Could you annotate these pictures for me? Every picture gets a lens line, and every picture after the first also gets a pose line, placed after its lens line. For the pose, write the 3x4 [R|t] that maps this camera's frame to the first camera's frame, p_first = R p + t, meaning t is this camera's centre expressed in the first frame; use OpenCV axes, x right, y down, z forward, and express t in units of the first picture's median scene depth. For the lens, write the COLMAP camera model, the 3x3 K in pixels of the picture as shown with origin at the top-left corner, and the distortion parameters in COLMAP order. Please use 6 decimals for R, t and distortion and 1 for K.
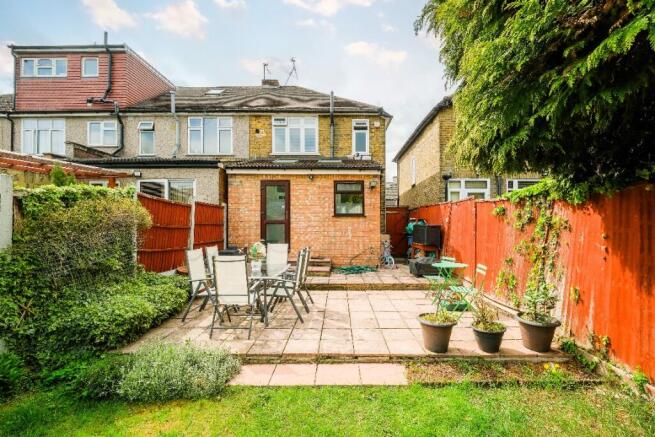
lens RADIAL K [[299.8, 0, 335.3], [0, 299.8, 236.5], [0, 0, 1]] dist [-0.001271, 0.000096]
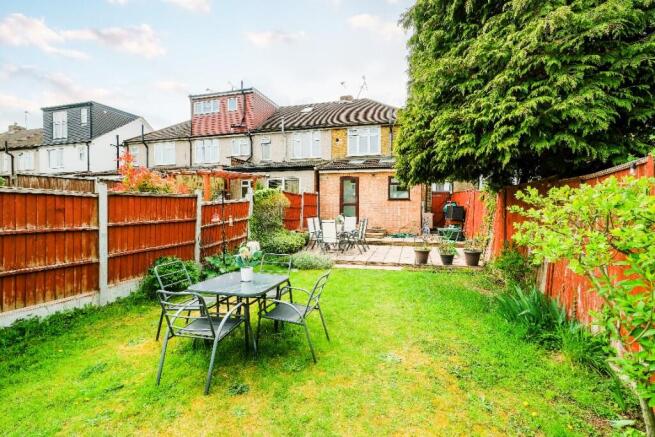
lens RADIAL K [[299.8, 0, 326.0], [0, 299.8, 217.9], [0, 0, 1]] dist [-0.001271, 0.000096]
pose [[0.962762, 0.008906, -0.270205, 0.092344], [-0.008996, 0.999959, 0.000905, 0.020175], [0.270202, 0.001559, 0.962802, -0.464223]]
